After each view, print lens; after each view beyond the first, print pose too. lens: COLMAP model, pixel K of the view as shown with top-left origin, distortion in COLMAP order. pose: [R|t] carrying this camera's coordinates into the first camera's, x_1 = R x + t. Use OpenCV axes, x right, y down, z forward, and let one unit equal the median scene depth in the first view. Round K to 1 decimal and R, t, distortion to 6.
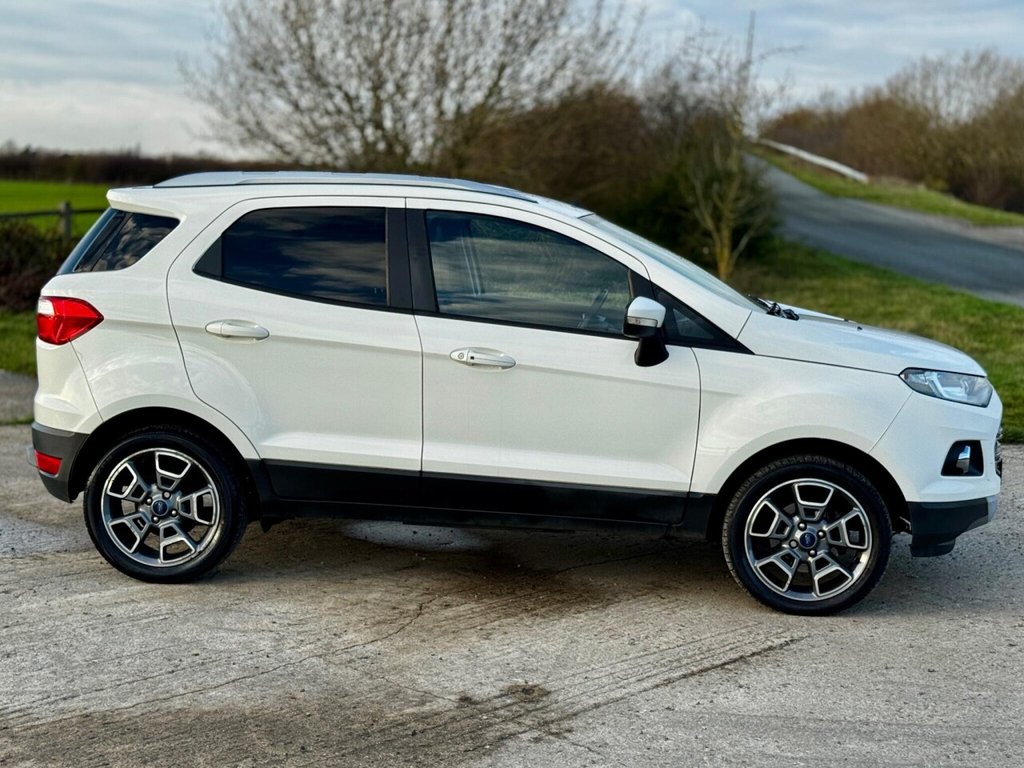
lens RADIAL K [[1585.7, 0, 555.8], [0, 1585.7, 423.8], [0, 0, 1]] dist [0.154382, -0.128917]
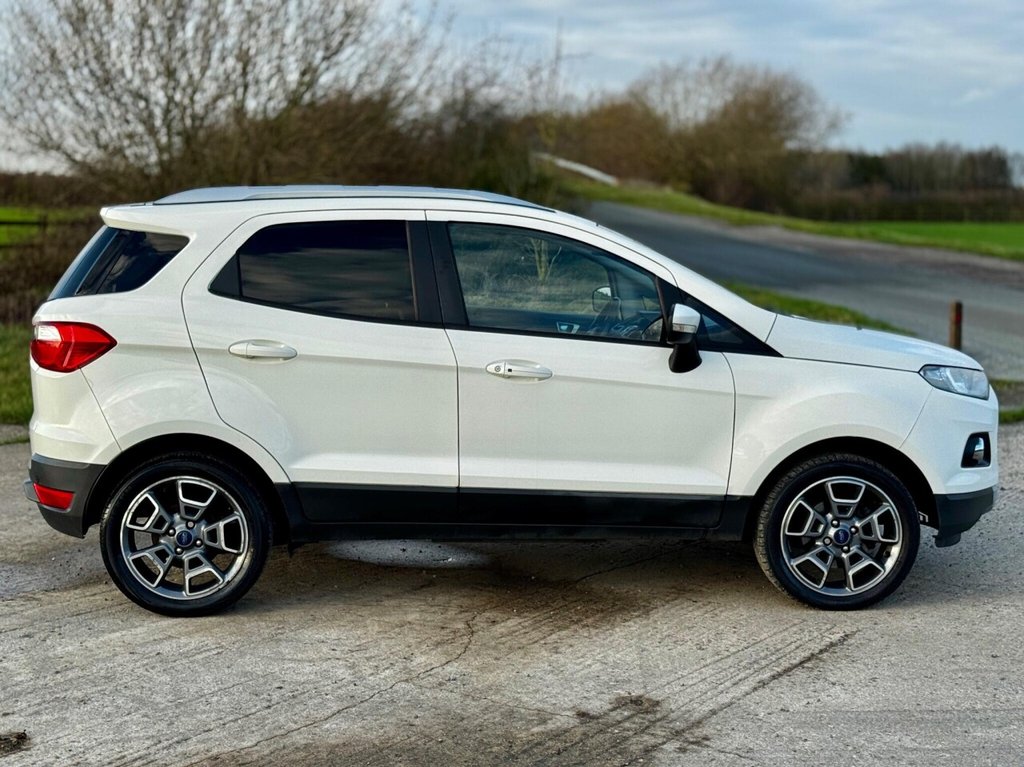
lens RADIAL K [[1585.7, 0, 555.8], [0, 1585.7, 423.3], [0, 0, 1]] dist [0.154382, -0.128917]
pose [[0.985819, -0.041069, 0.162712, -0.186430], [0.041538, 0.999137, 0.000521, -0.007882], [-0.162593, 0.006245, 0.986673, 0.017977]]
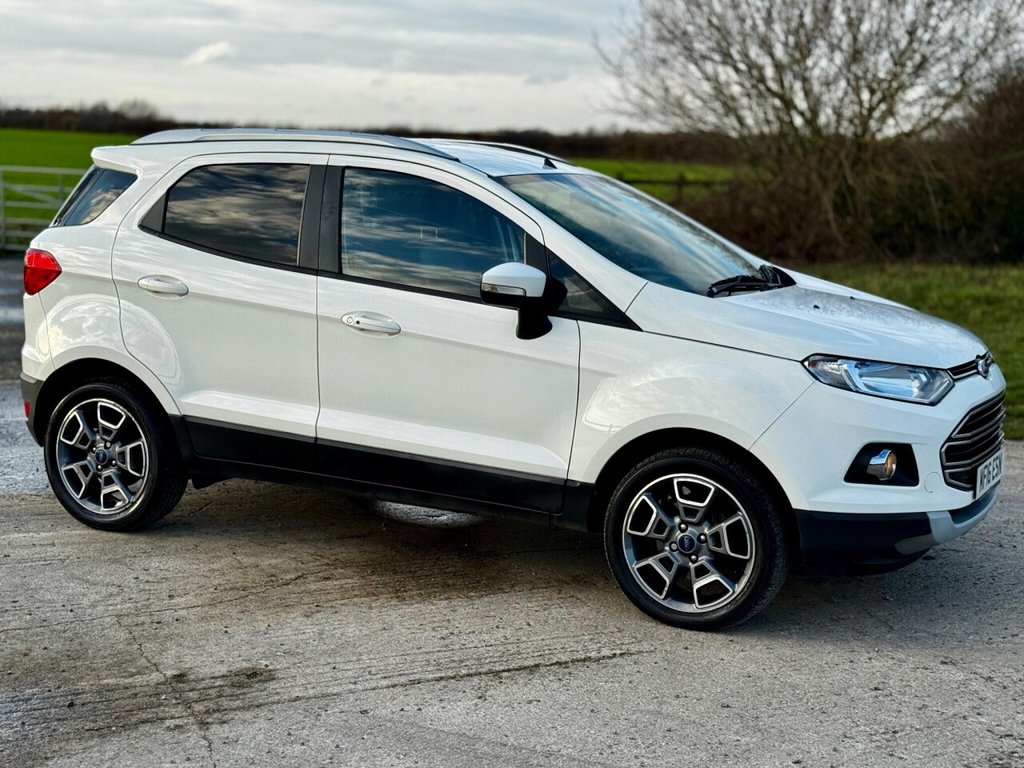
lens RADIAL K [[1549.5, 0, 539.3], [0, 1549.5, 419.3], [0, 0, 1]] dist [0.135090, -0.049434]
pose [[0.931943, 0.060458, -0.357528, 0.385117], [-0.054593, 0.998157, 0.026485, -0.014051], [0.358471, -0.005164, 0.933527, 0.166419]]
